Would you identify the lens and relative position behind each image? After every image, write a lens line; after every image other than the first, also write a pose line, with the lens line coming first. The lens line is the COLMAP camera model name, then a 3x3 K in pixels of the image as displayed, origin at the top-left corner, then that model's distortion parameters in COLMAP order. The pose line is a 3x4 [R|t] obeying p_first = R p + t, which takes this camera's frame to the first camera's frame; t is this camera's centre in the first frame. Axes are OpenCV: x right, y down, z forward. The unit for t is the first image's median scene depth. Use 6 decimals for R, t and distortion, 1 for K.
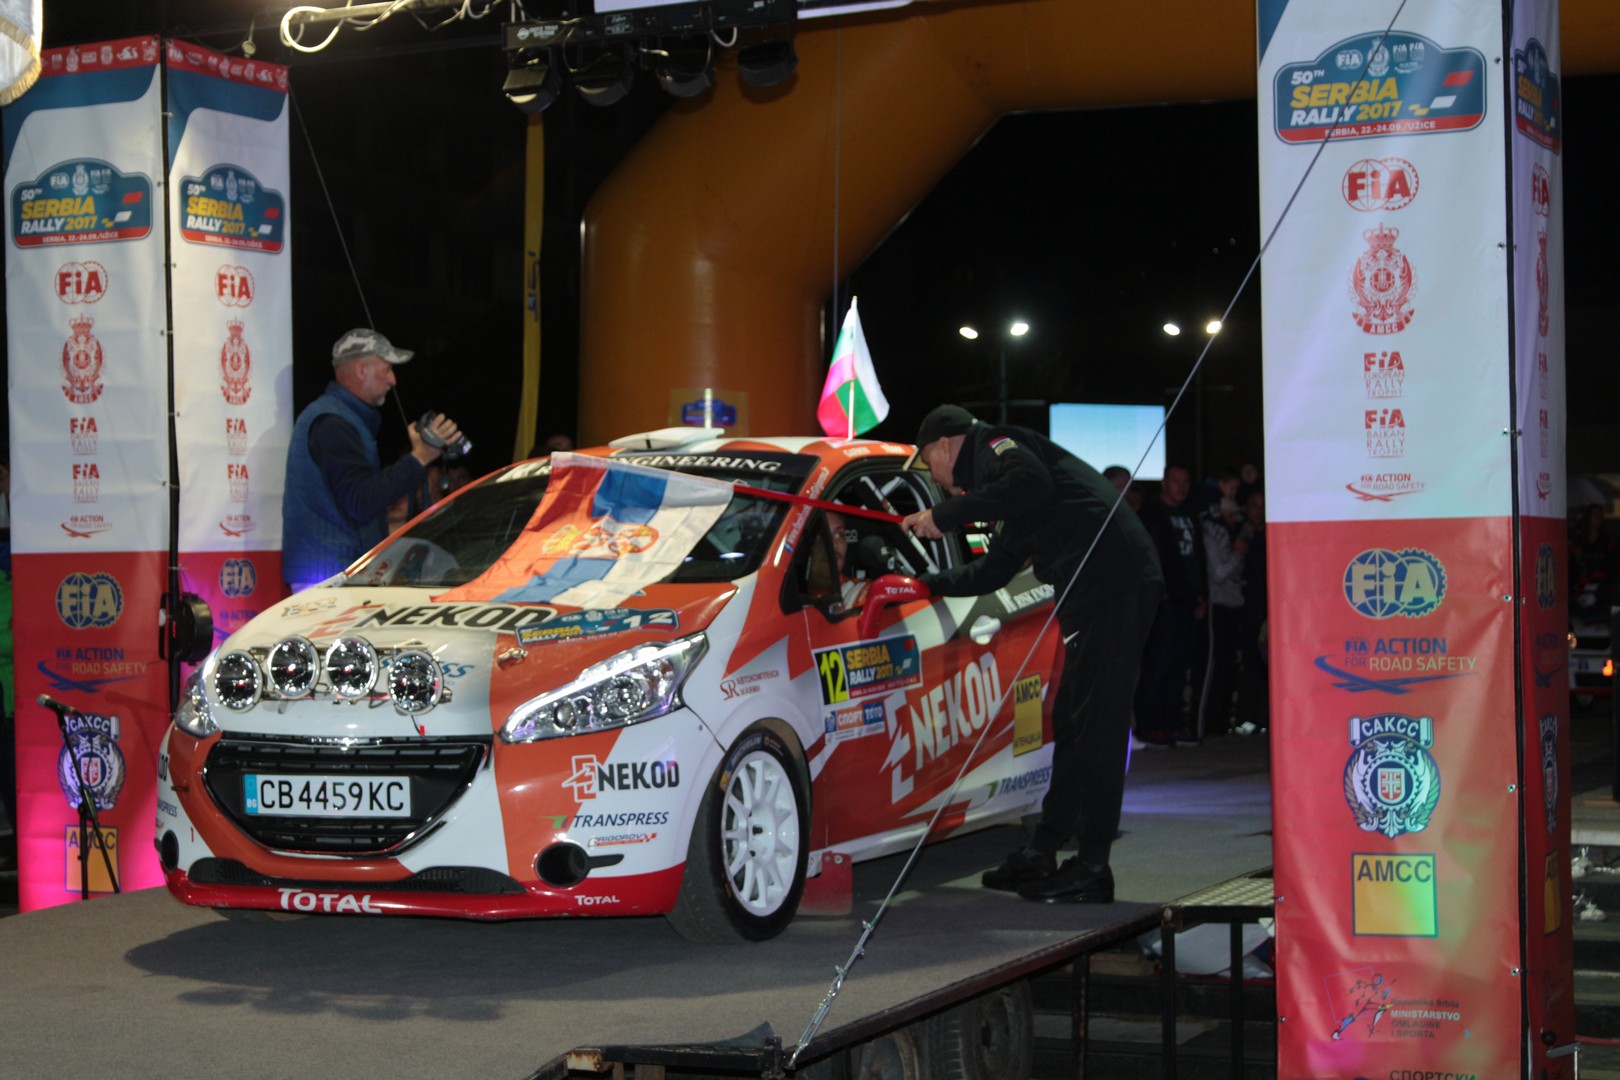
lens RADIAL K [[2955.4, 0, 806.3], [0, 2955.4, 548.2], [0, 0, 1]] dist [-0.050753, 0.191697]
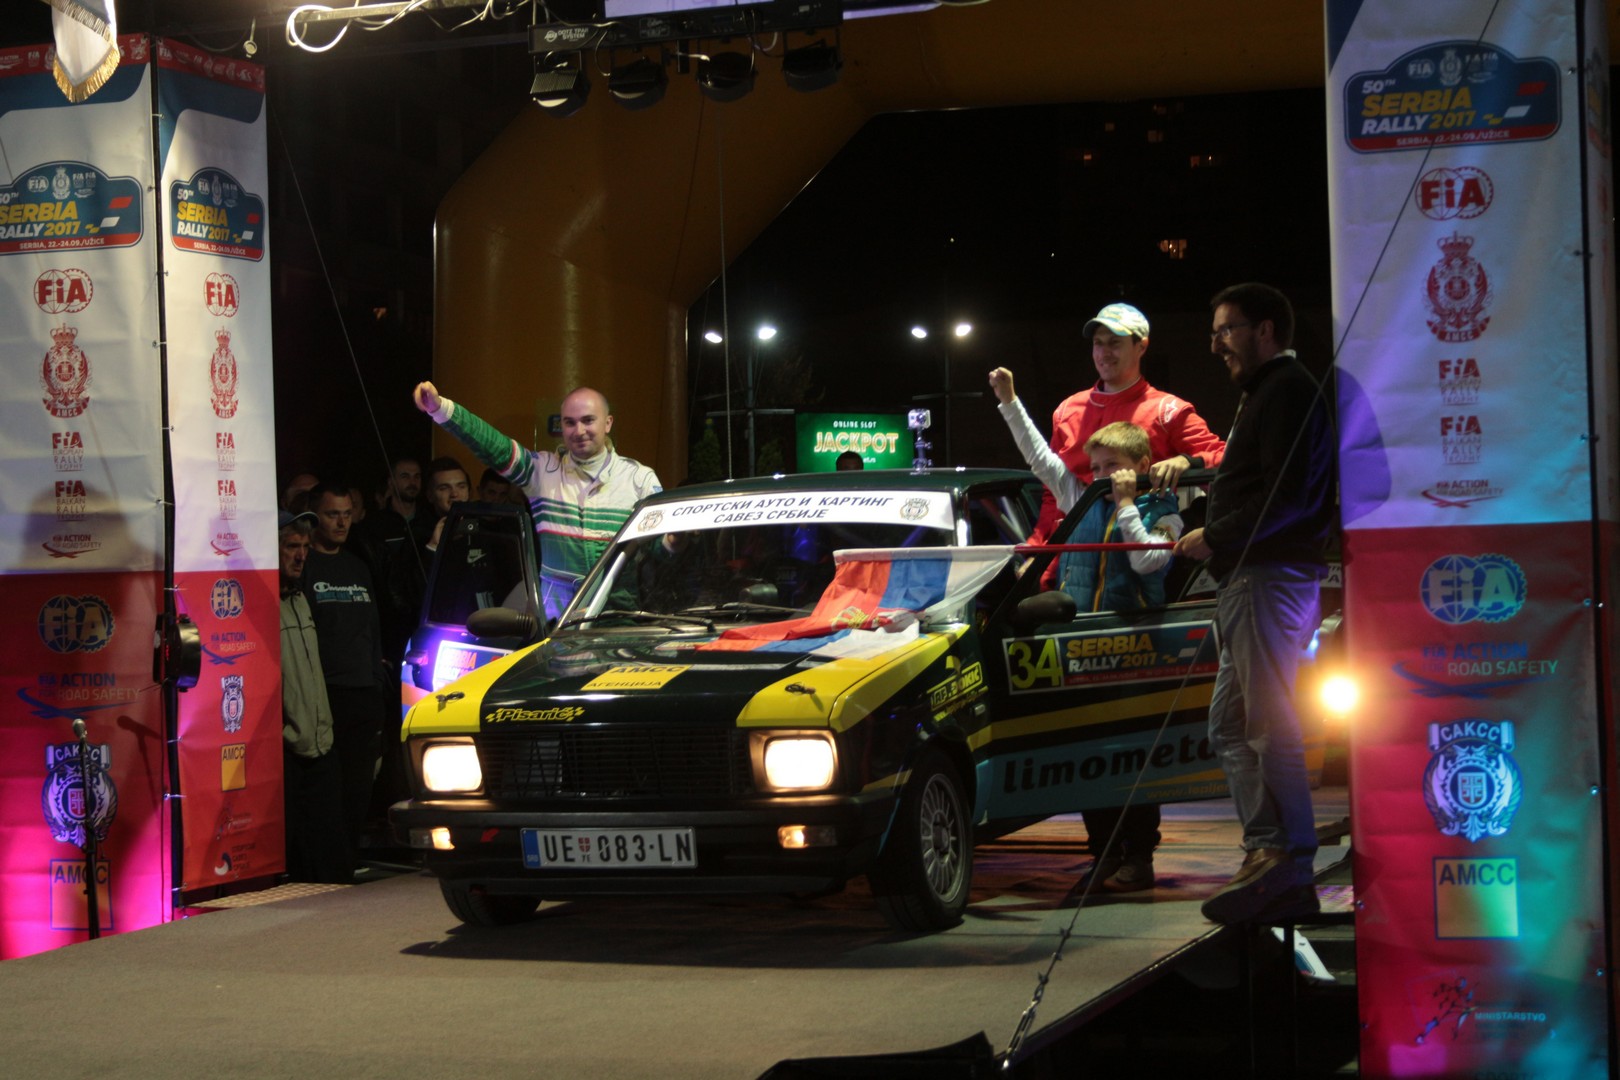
lens RADIAL K [[3130.8, 0, 816.5], [0, 3130.8, 542.5], [0, 0, 1]] dist [0.015968, 0.188770]
pose [[0.994814, -0.009700, 0.101250, -0.107293], [0.010442, 0.999922, -0.006798, 0.000812], [-0.101176, 0.007820, 0.994838, -0.035039]]
